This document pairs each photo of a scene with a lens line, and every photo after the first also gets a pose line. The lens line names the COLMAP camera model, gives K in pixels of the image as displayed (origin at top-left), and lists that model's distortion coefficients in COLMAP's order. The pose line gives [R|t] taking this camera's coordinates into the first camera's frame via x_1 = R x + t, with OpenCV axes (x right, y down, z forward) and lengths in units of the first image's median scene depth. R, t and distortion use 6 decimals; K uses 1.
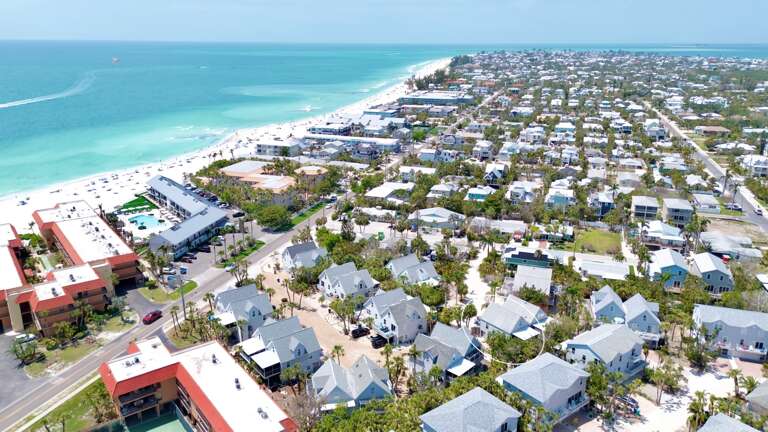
lens RADIAL K [[566.2, 0, 387.8], [0, 566.2, 215.7], [0, 0, 1]] dist [0.094874, -0.097642]
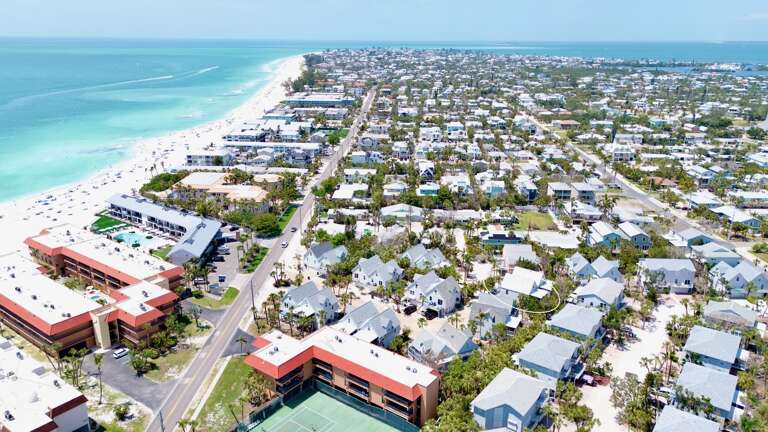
lens RADIAL K [[566.2, 0, 387.8], [0, 566.2, 215.7], [0, 0, 1]] dist [0.094874, -0.097642]
pose [[0.960856, -0.081643, 0.264747, -0.253925], [0.079671, 0.996655, 0.018195, -0.014155], [-0.265347, 0.003610, 0.964146, -0.103800]]
